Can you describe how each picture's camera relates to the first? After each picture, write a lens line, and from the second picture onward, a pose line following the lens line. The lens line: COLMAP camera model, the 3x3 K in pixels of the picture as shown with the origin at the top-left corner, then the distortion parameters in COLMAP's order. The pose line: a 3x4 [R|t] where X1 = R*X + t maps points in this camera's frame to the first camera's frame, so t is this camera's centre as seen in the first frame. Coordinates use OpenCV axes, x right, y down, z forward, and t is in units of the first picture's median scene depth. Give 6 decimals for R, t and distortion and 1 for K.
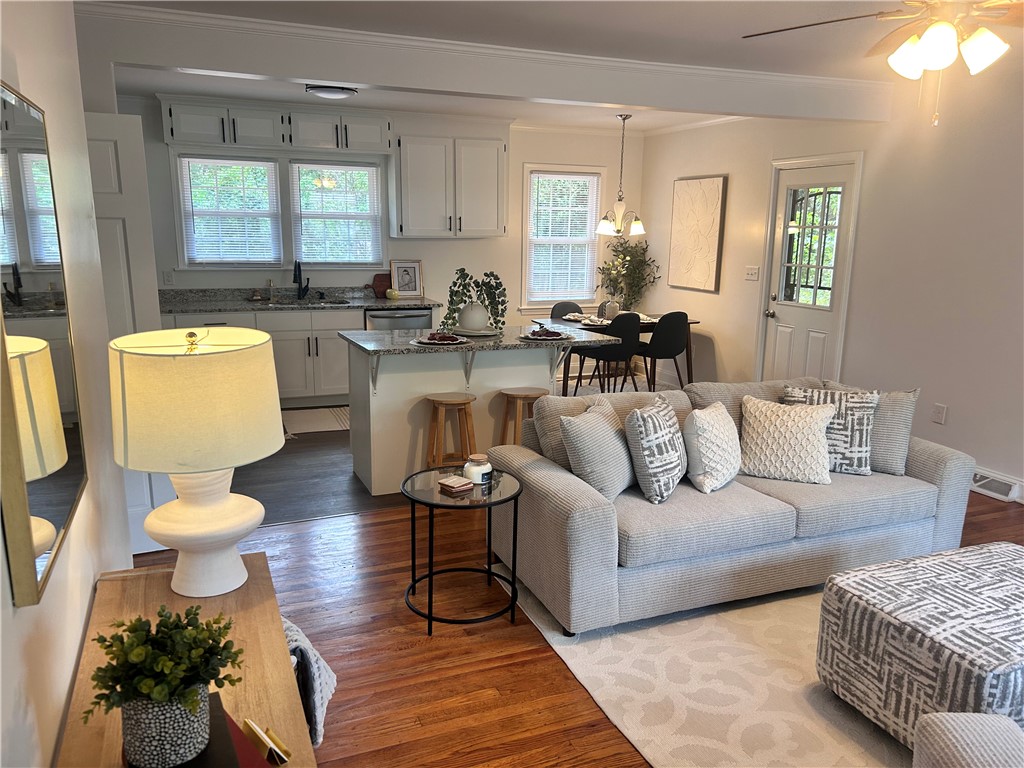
lens RADIAL K [[784.1, 0, 507.8], [0, 784.1, 384.3], [0, 0, 1]] dist [0.060197, -0.063021]
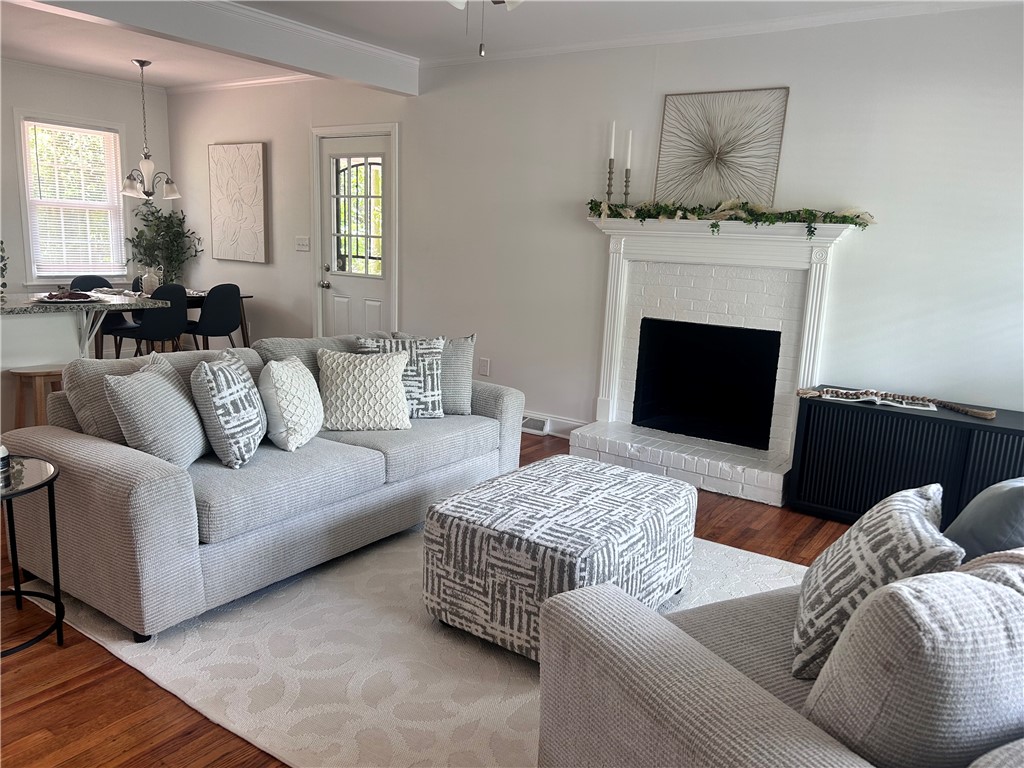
lens RADIAL K [[784.1, 0, 507.8], [0, 784.1, 384.3], [0, 0, 1]] dist [0.060197, -0.063021]
pose [[0.844152, -0.086601, 0.529063, -0.014832], [0.088829, 0.995820, 0.021271, 0.073133], [-0.528694, 0.029040, 0.848316, 0.103975]]
